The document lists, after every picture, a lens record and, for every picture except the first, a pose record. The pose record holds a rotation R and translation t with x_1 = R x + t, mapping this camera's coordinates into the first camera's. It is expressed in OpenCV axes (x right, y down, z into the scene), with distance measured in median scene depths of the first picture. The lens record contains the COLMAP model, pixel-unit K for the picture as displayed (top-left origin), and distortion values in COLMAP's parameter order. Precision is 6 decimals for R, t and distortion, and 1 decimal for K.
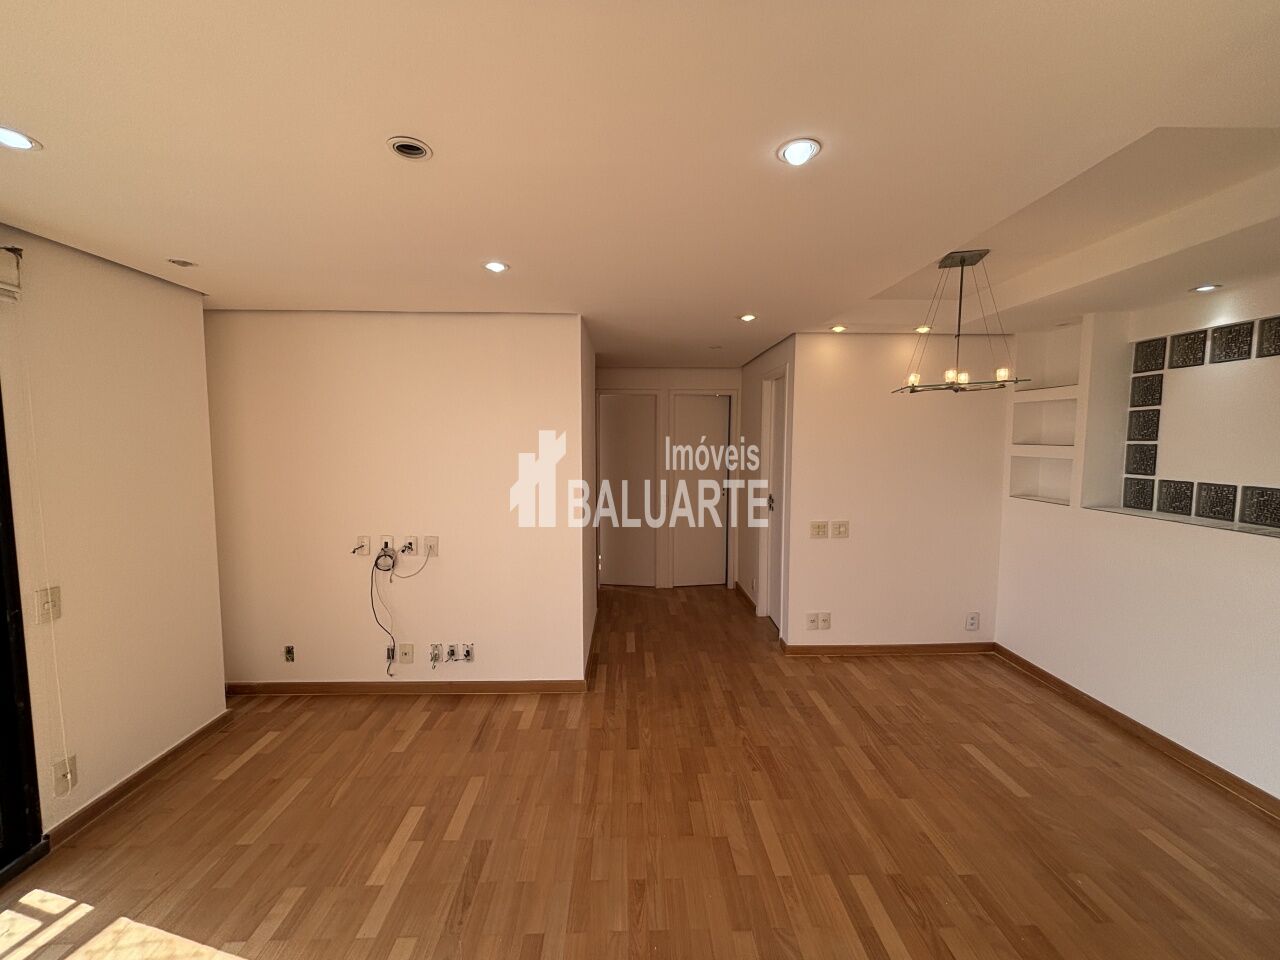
lens RADIAL K [[519.7, 0, 637.8], [0, 519.7, 480.5], [0, 0, 1]] dist [-0.001203, 0.001942]
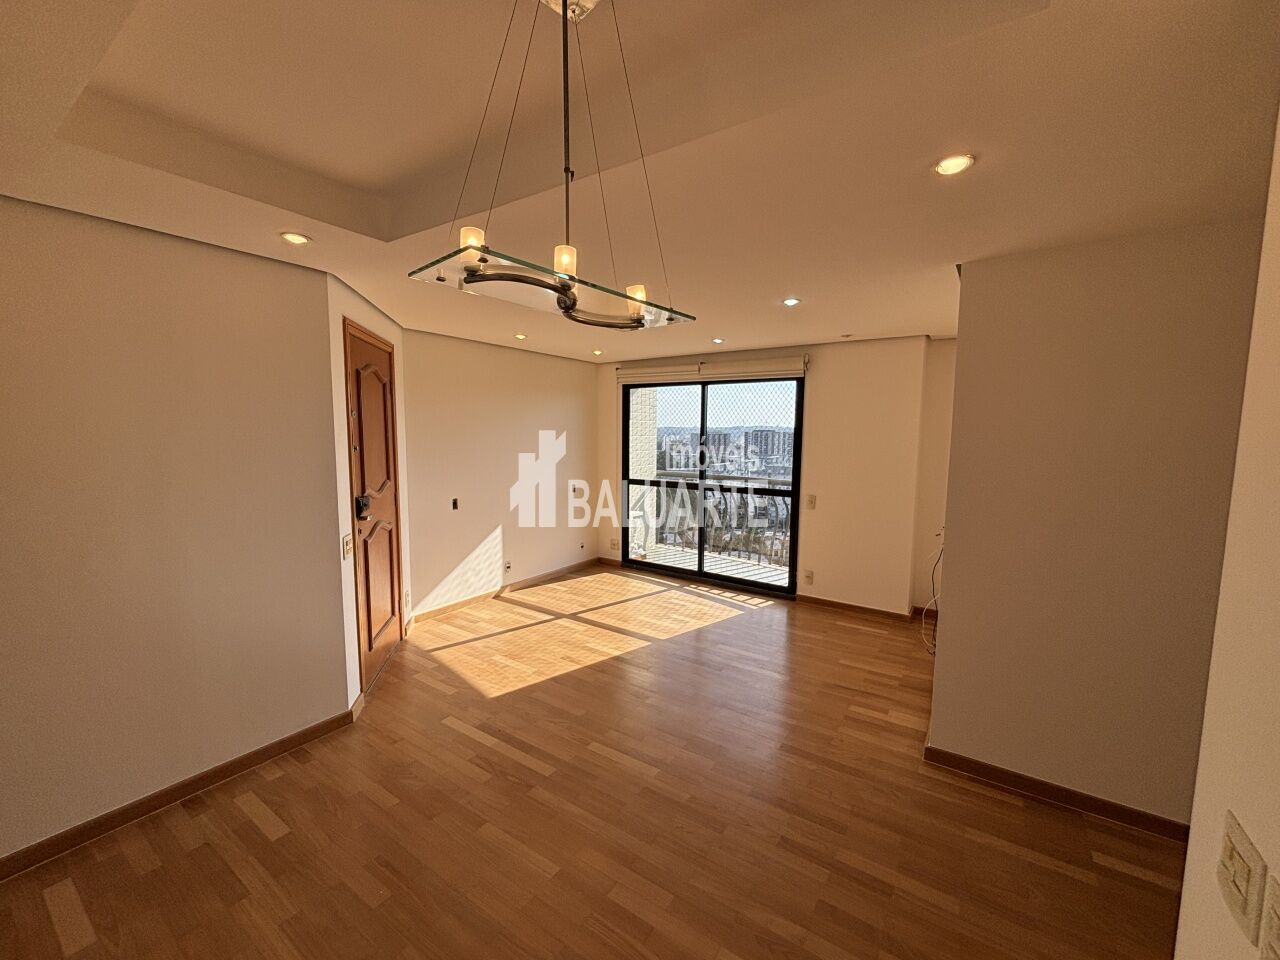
lens RADIAL K [[519.7, 0, 637.9], [0, 519.7, 479.5], [0, 0, 1]] dist [-0.001203, 0.001942]
pose [[-0.582513, 0.074477, -0.809402, 0.811031], [-0.068602, 0.987736, 0.140258, -0.090121], [0.809921, 0.137229, -0.570259, 1.141800]]
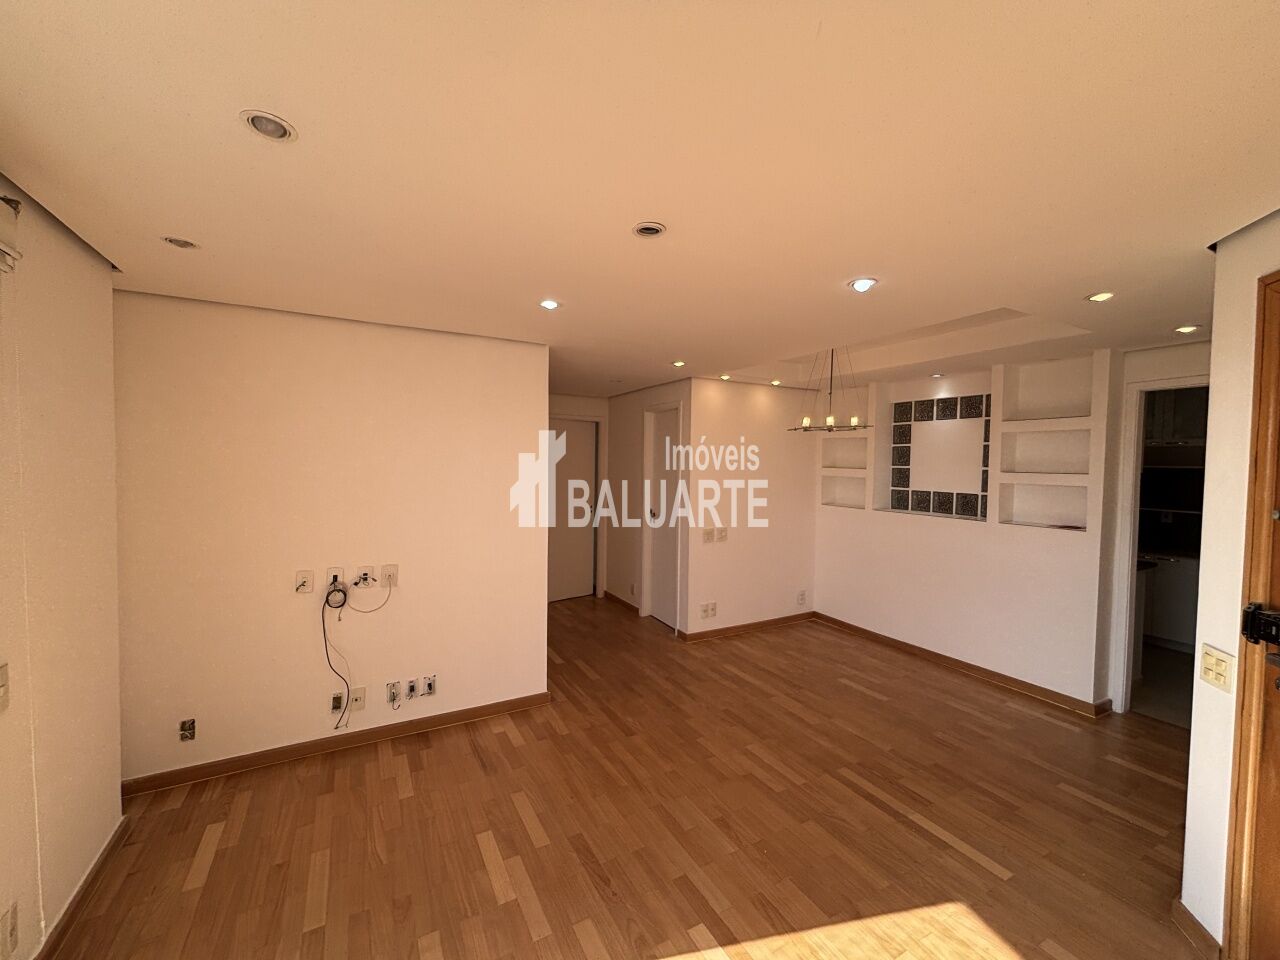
lens RADIAL K [[519.7, 0, 637.1], [0, 519.7, 480.8], [0, 0, 1]] dist [-0.001203, 0.001942]
pose [[0.888422, -0.007662, 0.458963, -0.461284], [0.025496, 0.999141, -0.032675, -0.000267], [-0.458318, 0.040731, 0.887854, -0.028538]]
